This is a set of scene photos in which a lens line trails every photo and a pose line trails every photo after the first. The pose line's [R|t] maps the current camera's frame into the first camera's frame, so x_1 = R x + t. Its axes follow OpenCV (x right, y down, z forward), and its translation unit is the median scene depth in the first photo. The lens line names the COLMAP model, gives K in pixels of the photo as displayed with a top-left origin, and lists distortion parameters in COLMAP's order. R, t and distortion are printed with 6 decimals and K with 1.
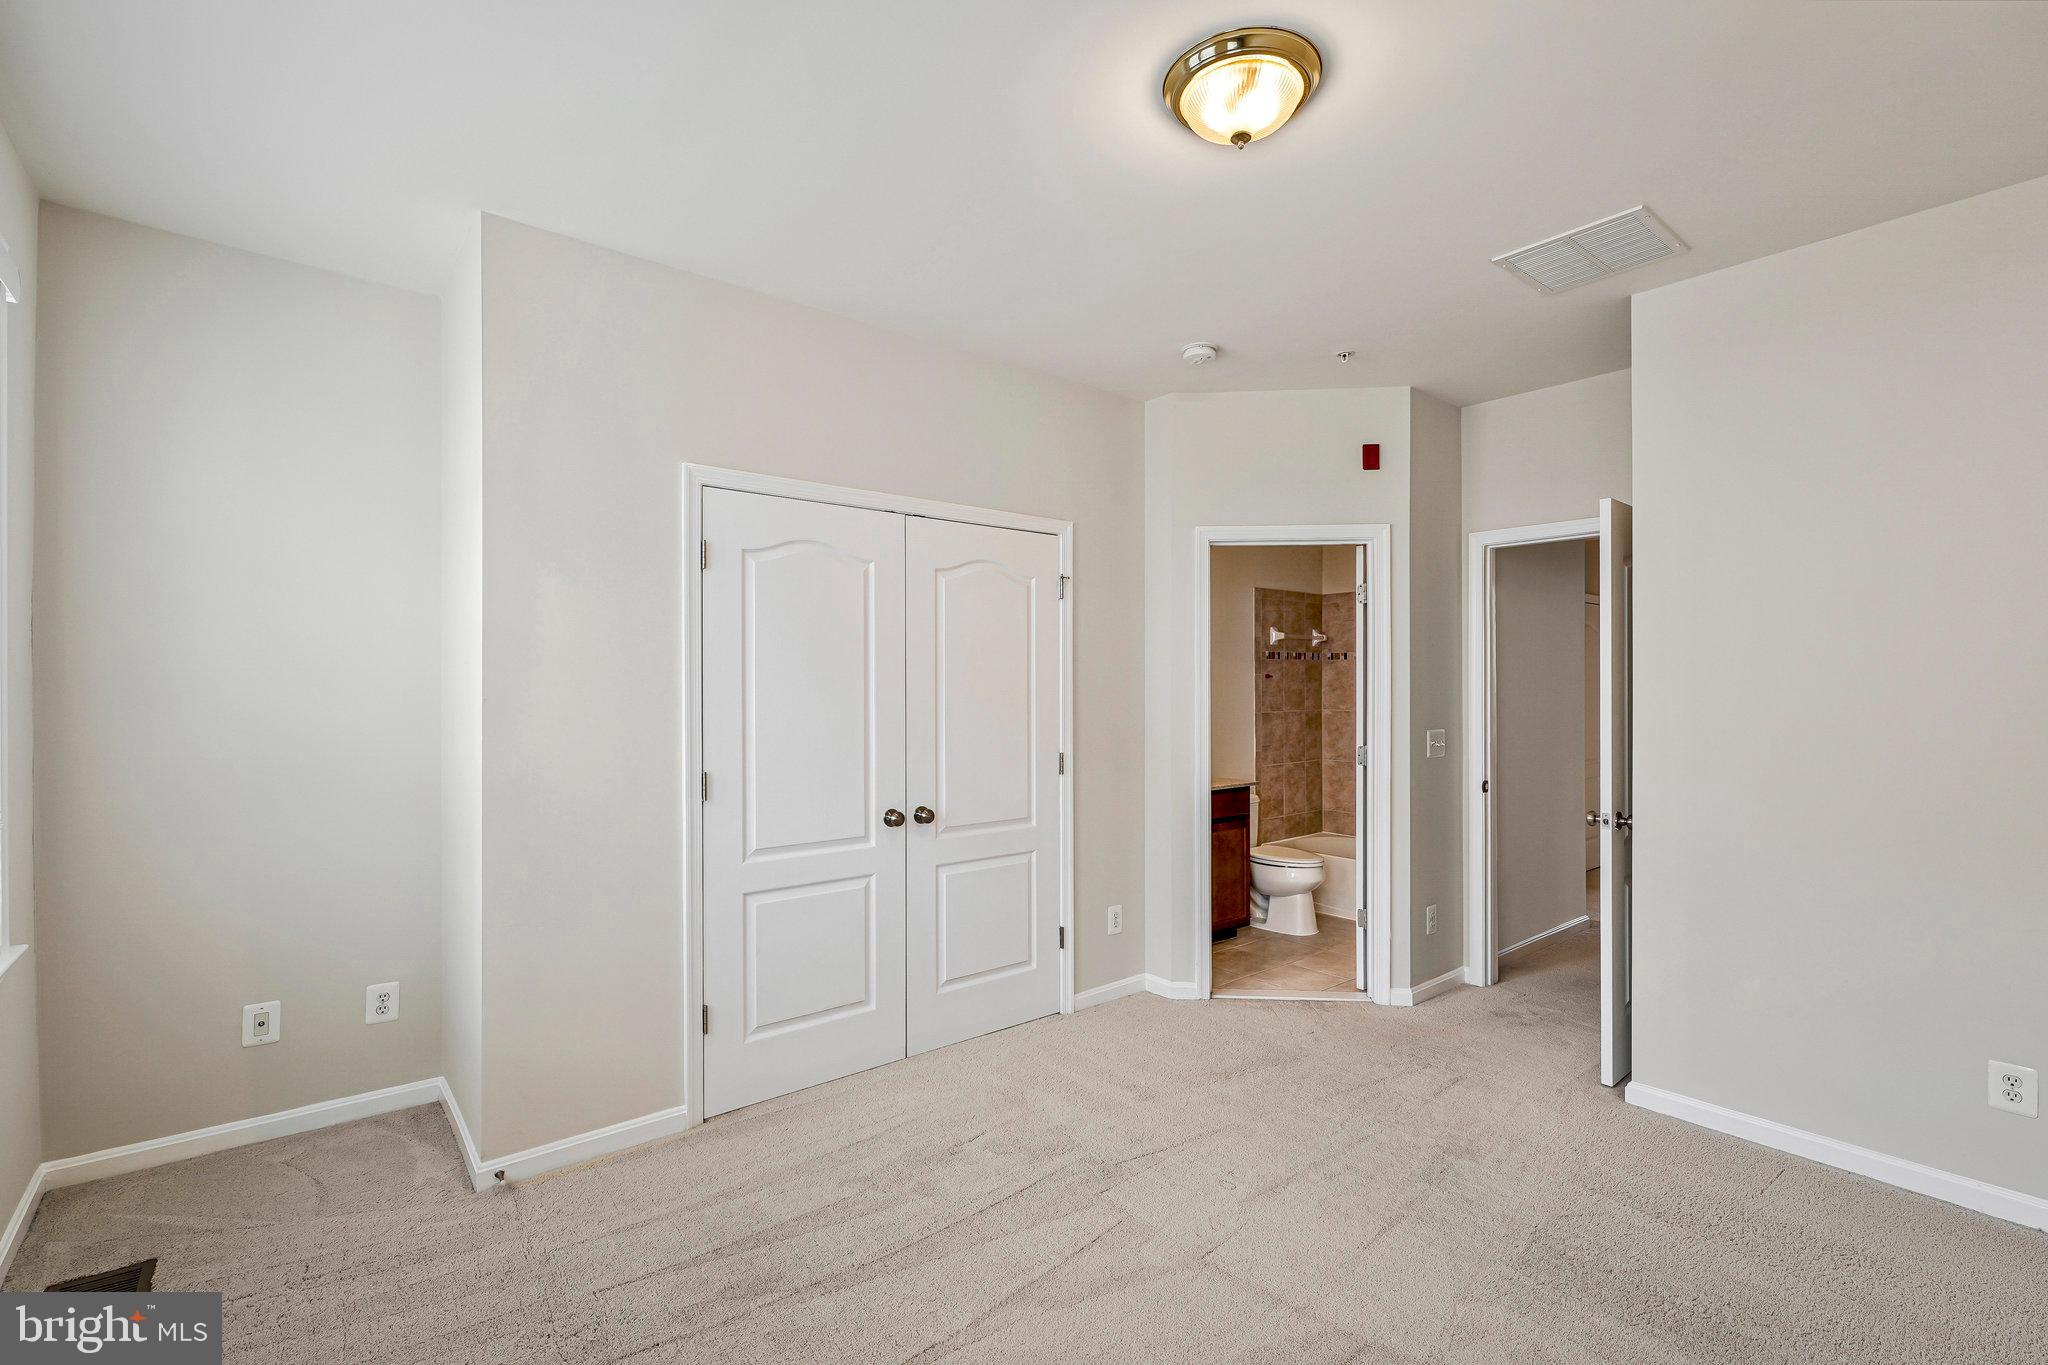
lens RADIAL K [[807.5, 0, 1032.5], [0, 807.5, 691.9], [0, 0, 1]] dist [-0.003101, -0.000028]
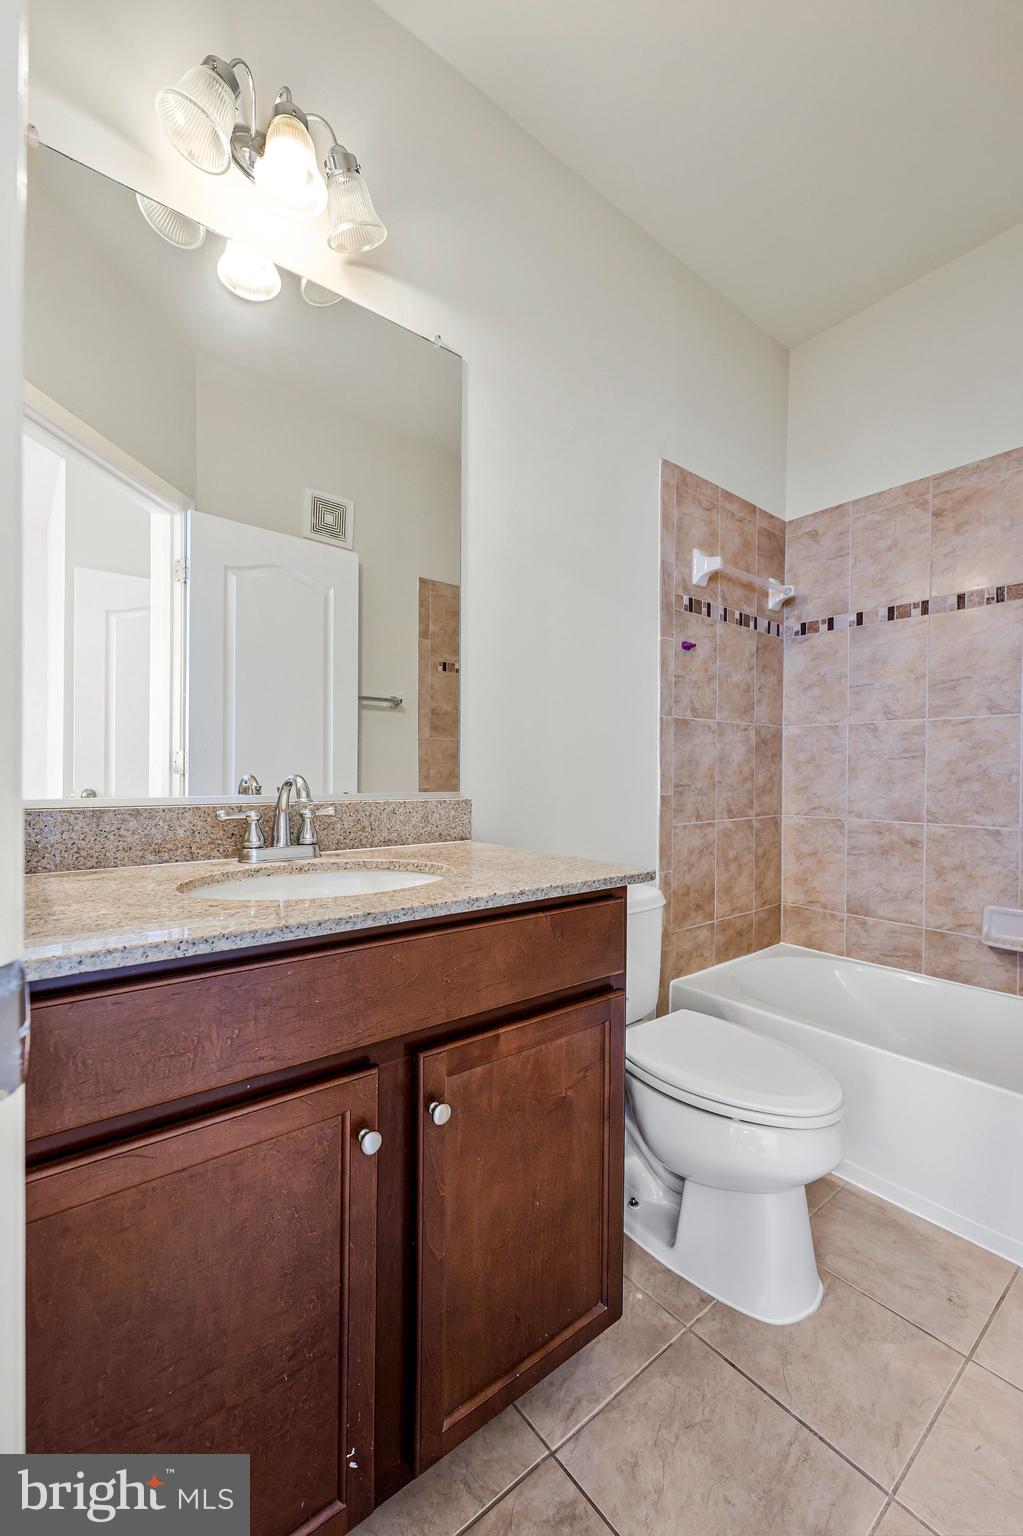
lens RADIAL K [[631.5, 0, 495.5], [0, 631.5, 772.2], [0, 0, 1]] dist [-0.002814, 0.000007]
pose [[0.999913, 0.007990, -0.010475, 0.170084], [-0.007940, 0.999957, 0.004877, 0.055458], [0.010514, -0.004793, 0.999933, 0.580653]]
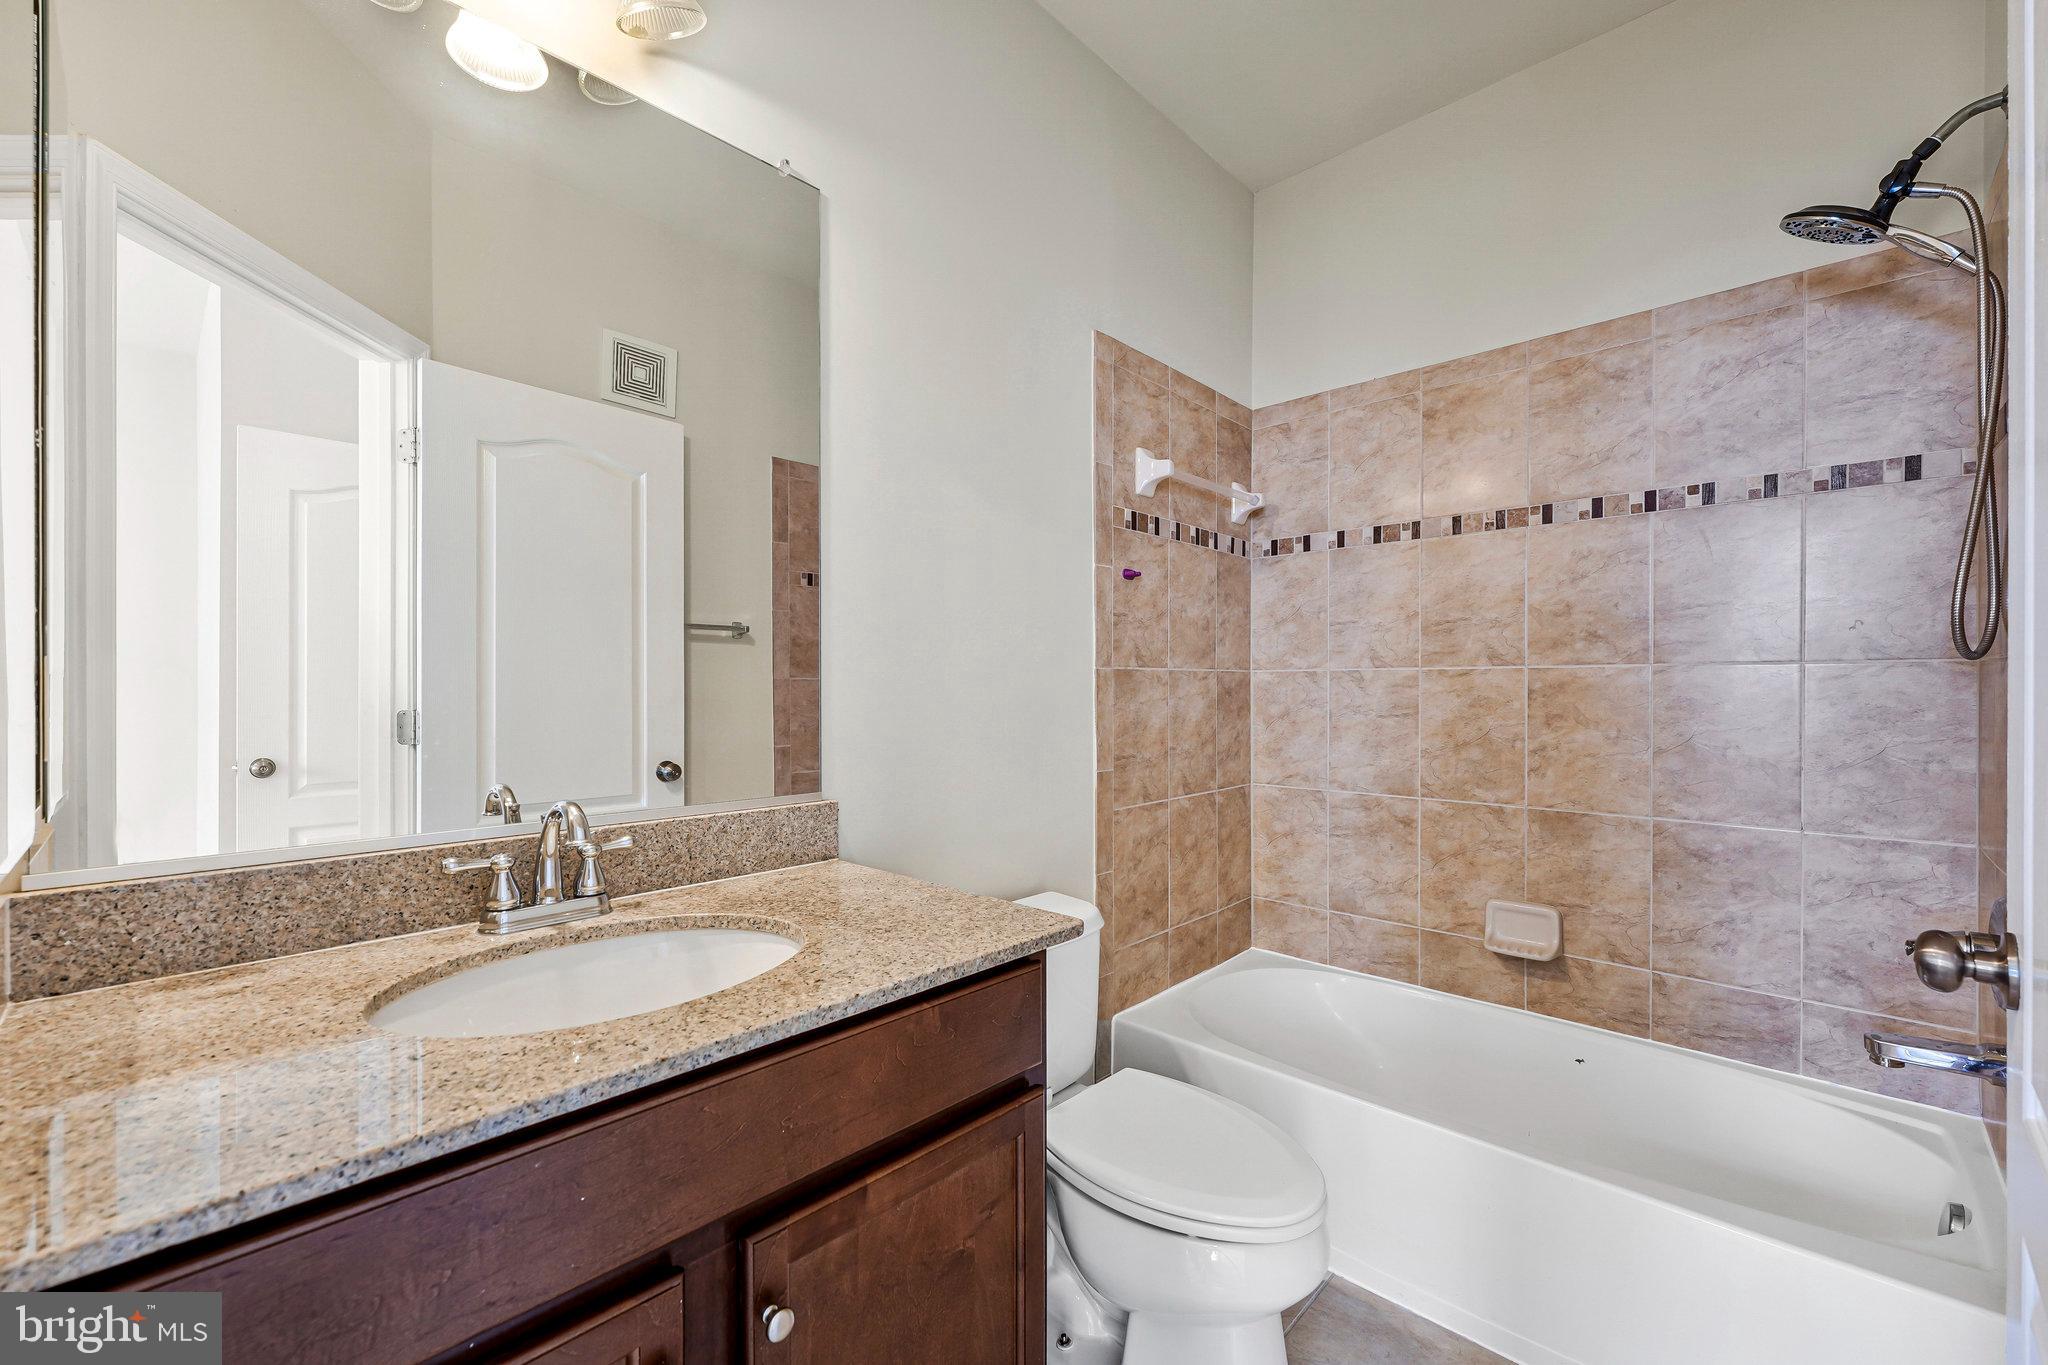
lens RADIAL K [[841.9, 0, 1013.8], [0, 841.9, 688.7], [0, 0, 1]] dist [-0.002814, 0.000007]
pose [[0.990679, 0.000354, 0.136217, 0.175292], [0.000034, 0.999996, -0.002841, 0.034312], [-0.136218, 0.002819, 0.990675, 0.586261]]
